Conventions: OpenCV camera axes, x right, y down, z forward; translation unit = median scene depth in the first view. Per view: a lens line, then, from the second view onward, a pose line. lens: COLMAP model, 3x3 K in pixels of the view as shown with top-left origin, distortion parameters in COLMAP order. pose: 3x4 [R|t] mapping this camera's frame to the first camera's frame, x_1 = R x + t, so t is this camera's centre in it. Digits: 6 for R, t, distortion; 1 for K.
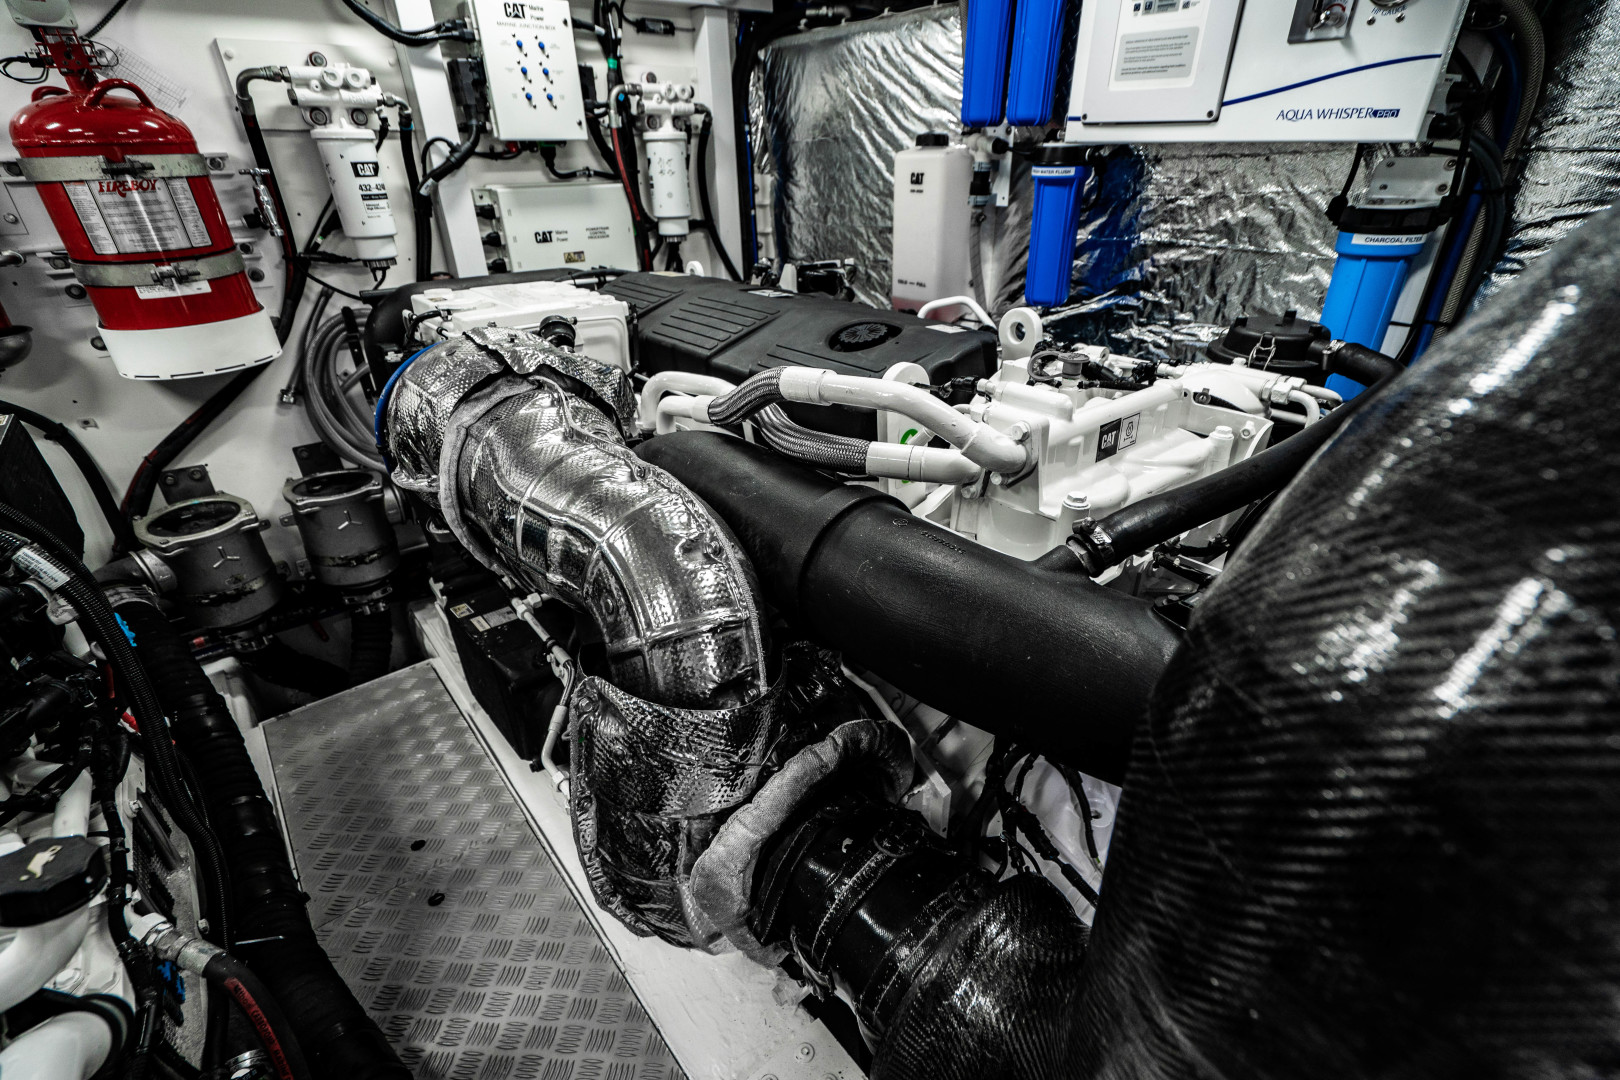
lens RADIAL K [[741.5, 0, 817.6], [0, 741.5, 561.0], [0, 0, 1]] dist [0.002421, 0.000055]
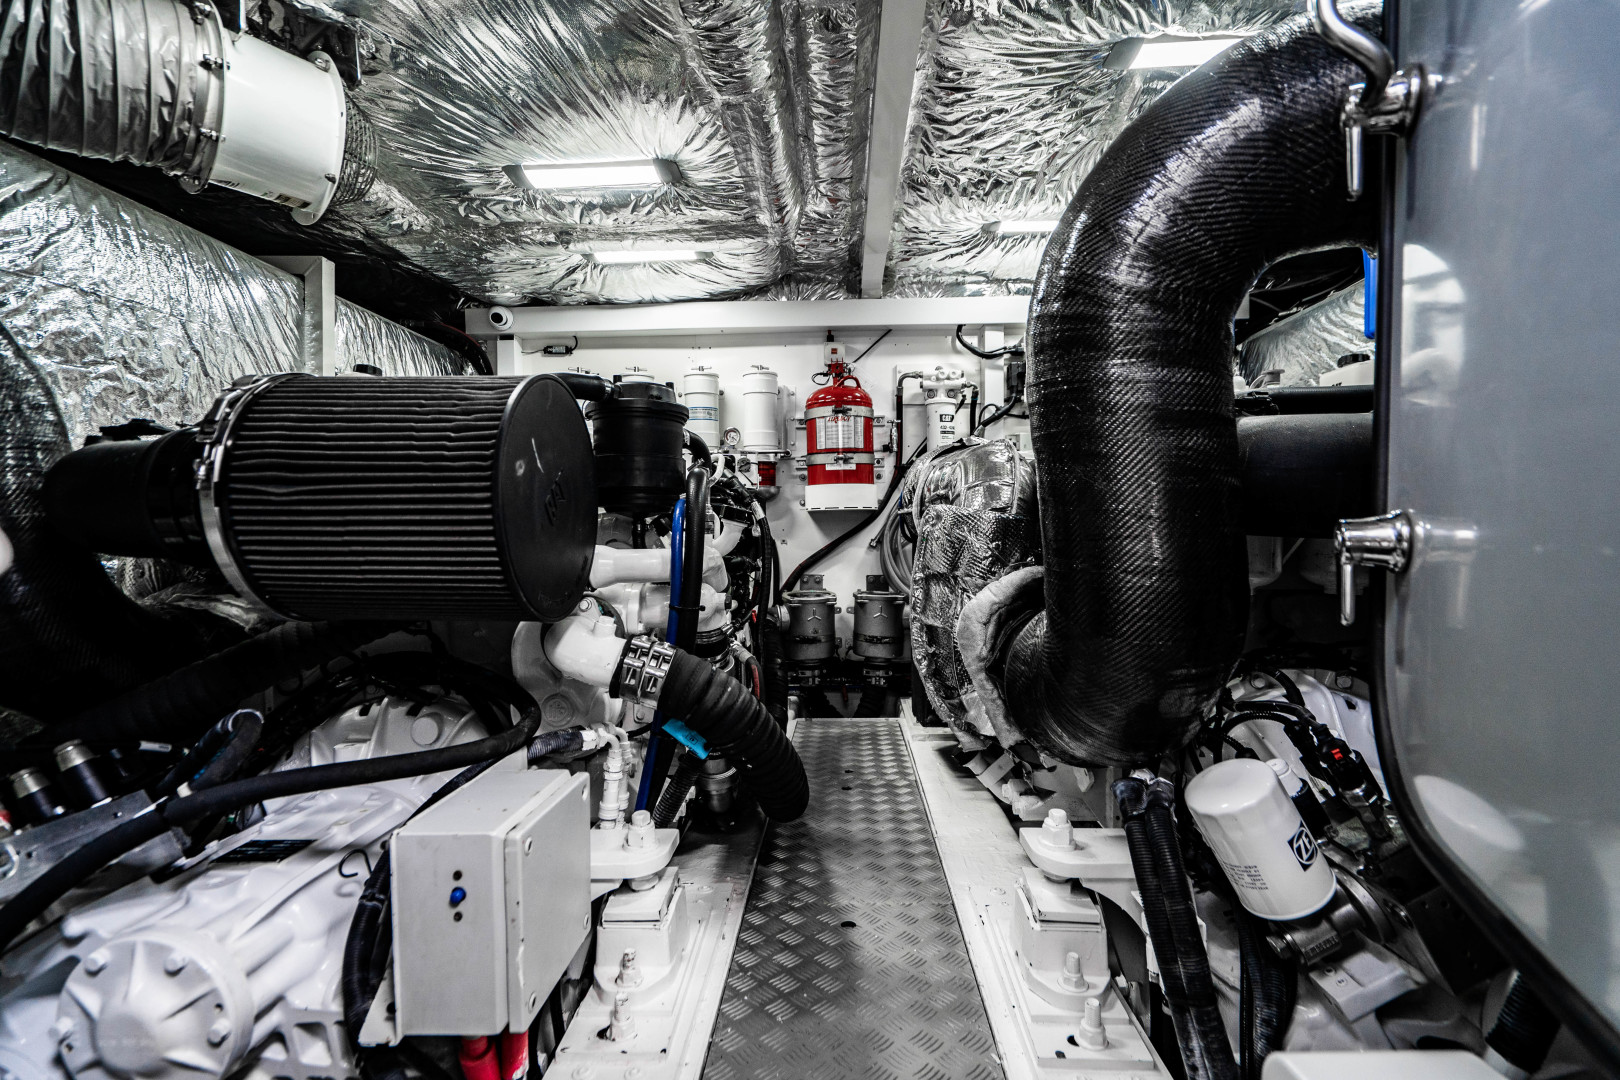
lens RADIAL K [[741.5, 0, 817.6], [0, 741.5, 561.0], [0, 0, 1]] dist [0.002421, 0.000055]
pose [[0.747845, 0.029689, -0.663210, 0.330599], [-0.325018, 0.887461, -0.326767, 0.436640], [0.578871, 0.459926, 0.673332, -0.198494]]
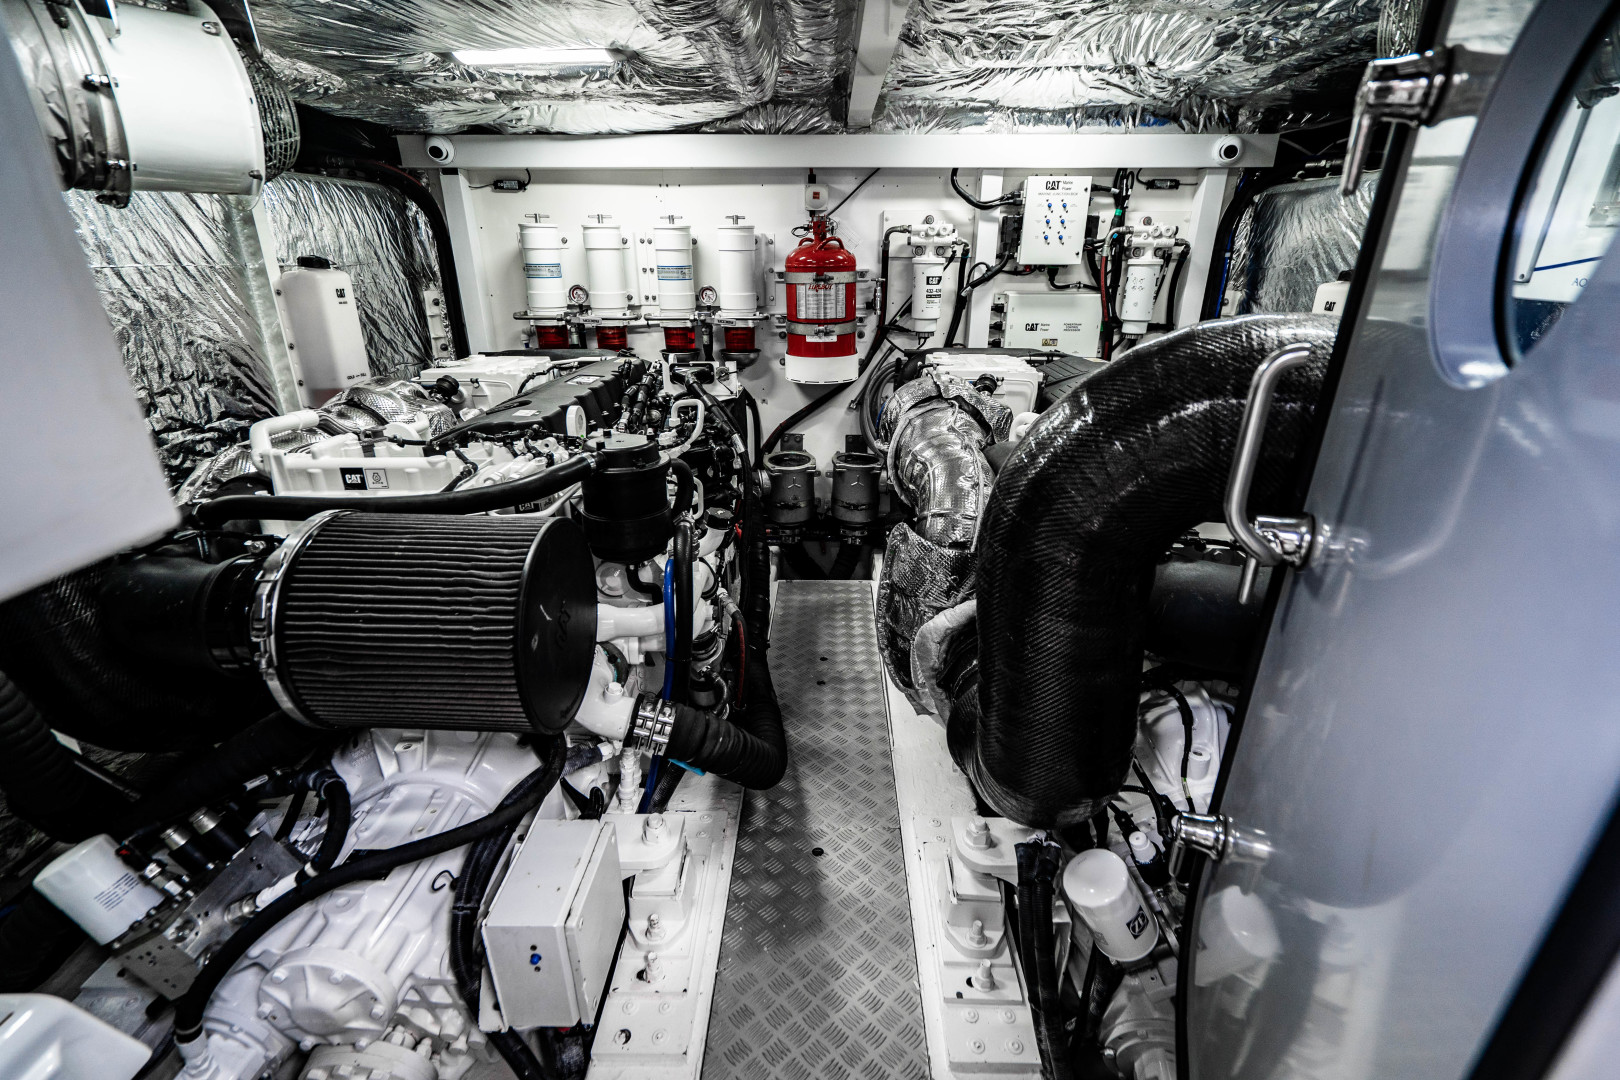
lens RADIAL K [[744.5, 0, 813.4], [0, 744.5, 558.9], [0, 0, 1]] dist [0.006407, 0.000755]
pose [[0.757542, 0.268038, -0.595219, 0.343484], [-0.326989, 0.944982, 0.009379, 0.132860], [0.564985, 0.187525, 0.803509, -0.371814]]
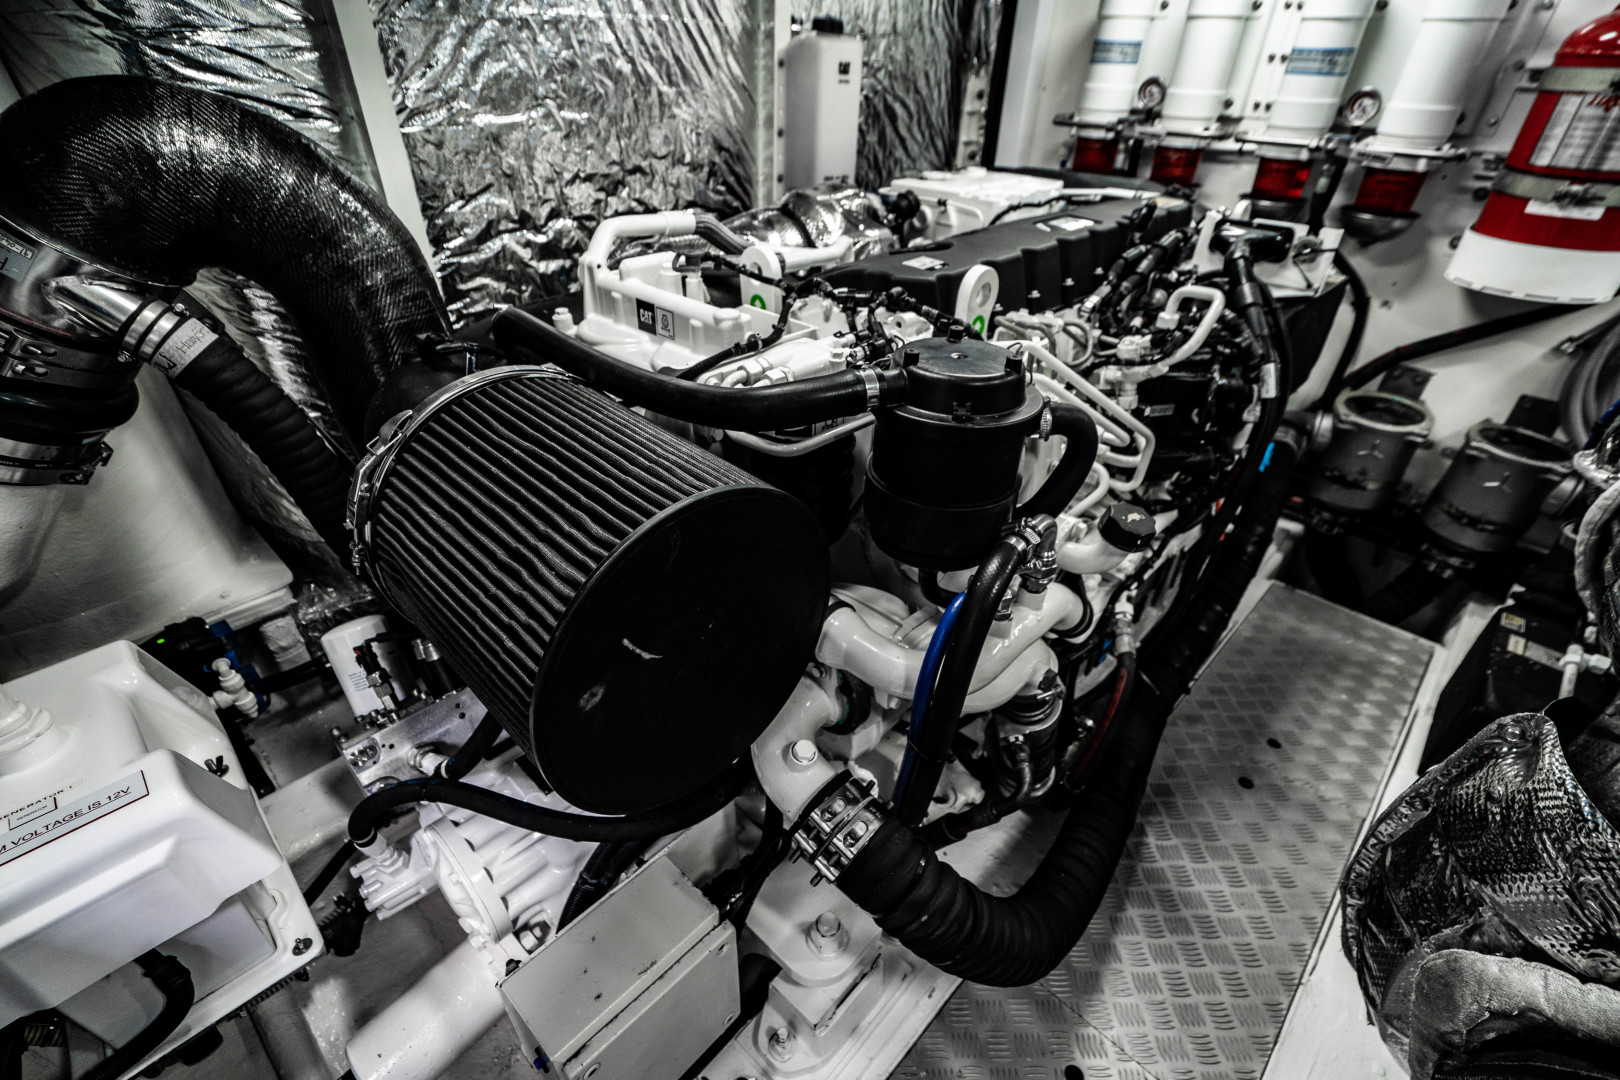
lens RADIAL K [[741.5, 0, 817.6], [0, 741.5, 561.0], [0, 0, 1]] dist [0.002421, 0.000055]
pose [[0.116437, 0.586742, -0.801359, 0.081632], [-0.502612, 0.730716, 0.461990, 0.018964], [0.856635, 0.348980, 0.379986, -0.064165]]
